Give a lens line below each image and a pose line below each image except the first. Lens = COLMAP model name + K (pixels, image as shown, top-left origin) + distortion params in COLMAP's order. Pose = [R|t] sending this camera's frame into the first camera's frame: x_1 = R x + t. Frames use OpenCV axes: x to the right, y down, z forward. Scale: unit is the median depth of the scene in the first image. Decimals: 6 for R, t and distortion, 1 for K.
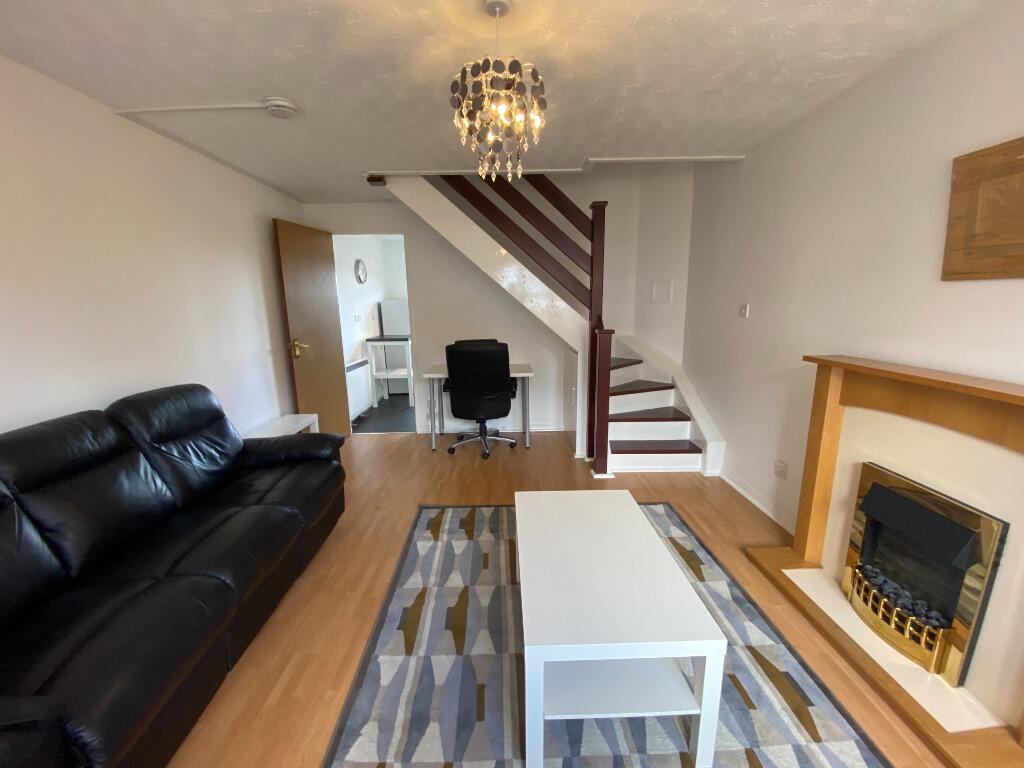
lens RADIAL K [[414.4, 0, 502.9], [0, 414.4, 388.2], [0, 0, 1]] dist [-0.004823, -0.000490]
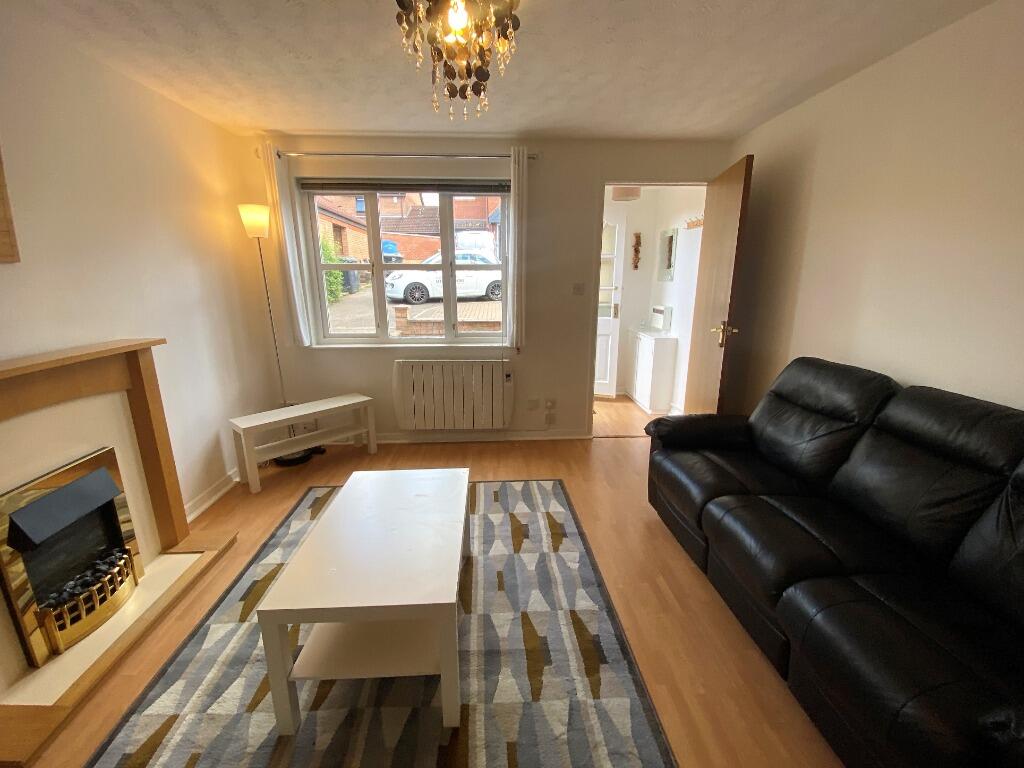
lens RADIAL K [[414.4, 0, 502.5], [0, 414.4, 379.4], [0, 0, 1]] dist [-0.004823, -0.000490]
pose [[-0.999561, 0.017257, -0.024097, -0.032917], [0.005081, 0.900745, 0.434318, -0.363797], [0.029200, 0.434005, -0.900437, 1.735961]]
